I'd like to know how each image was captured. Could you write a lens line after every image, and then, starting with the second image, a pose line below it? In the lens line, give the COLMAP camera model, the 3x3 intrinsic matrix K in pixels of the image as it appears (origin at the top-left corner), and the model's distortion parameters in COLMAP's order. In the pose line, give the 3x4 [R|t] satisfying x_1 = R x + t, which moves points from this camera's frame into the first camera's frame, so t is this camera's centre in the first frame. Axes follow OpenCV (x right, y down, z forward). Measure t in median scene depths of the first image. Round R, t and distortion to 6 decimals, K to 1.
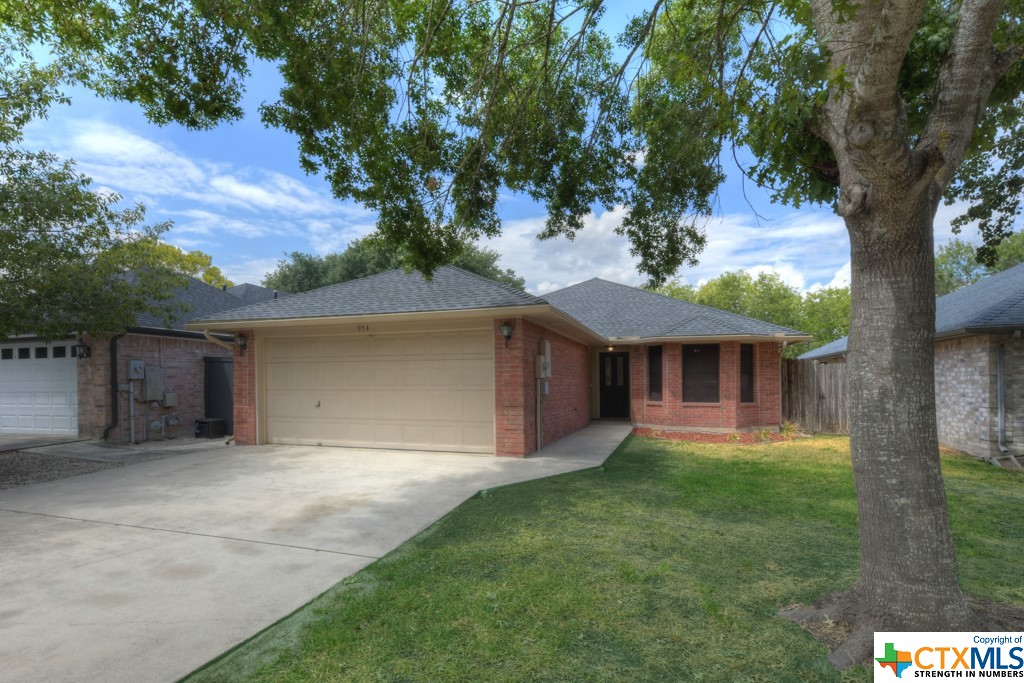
lens RADIAL K [[445.8, 0, 512.0], [0, 445.8, 341.5], [0, 0, 1]] dist [0.010076, -0.000450]
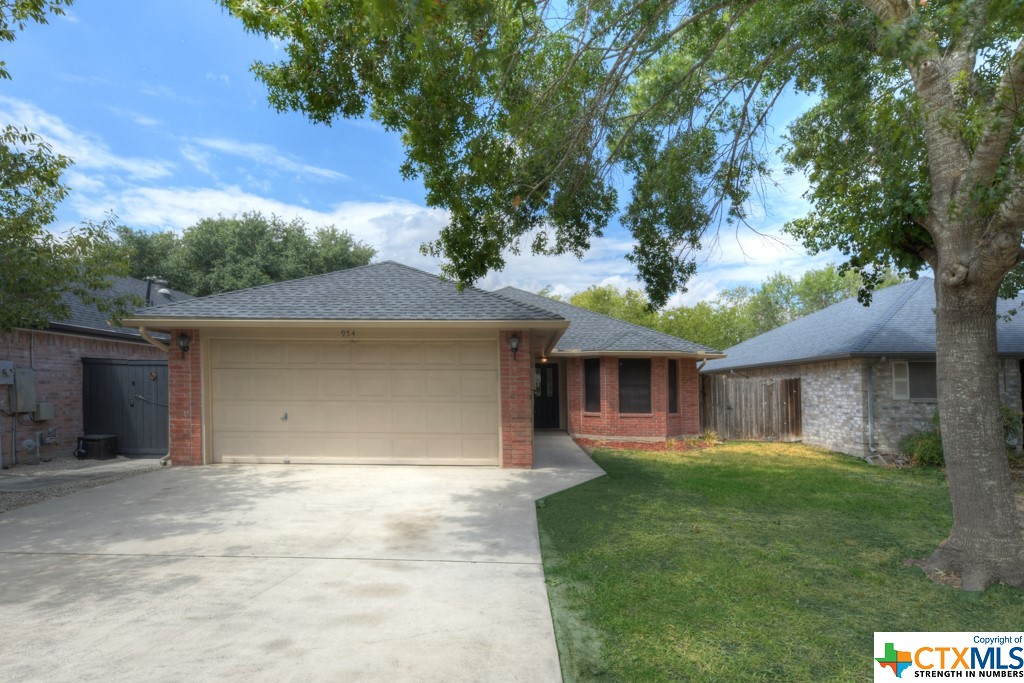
lens RADIAL K [[471.0, 0, 512.2], [0, 471.0, 337.9], [0, 0, 1]] dist [0.006329, 0.000669]
pose [[0.965052, 0.039448, 0.259074, -0.244227], [-0.033761, 0.999082, -0.026366, -0.005991], [-0.259876, 0.016698, 0.965498, -0.023602]]
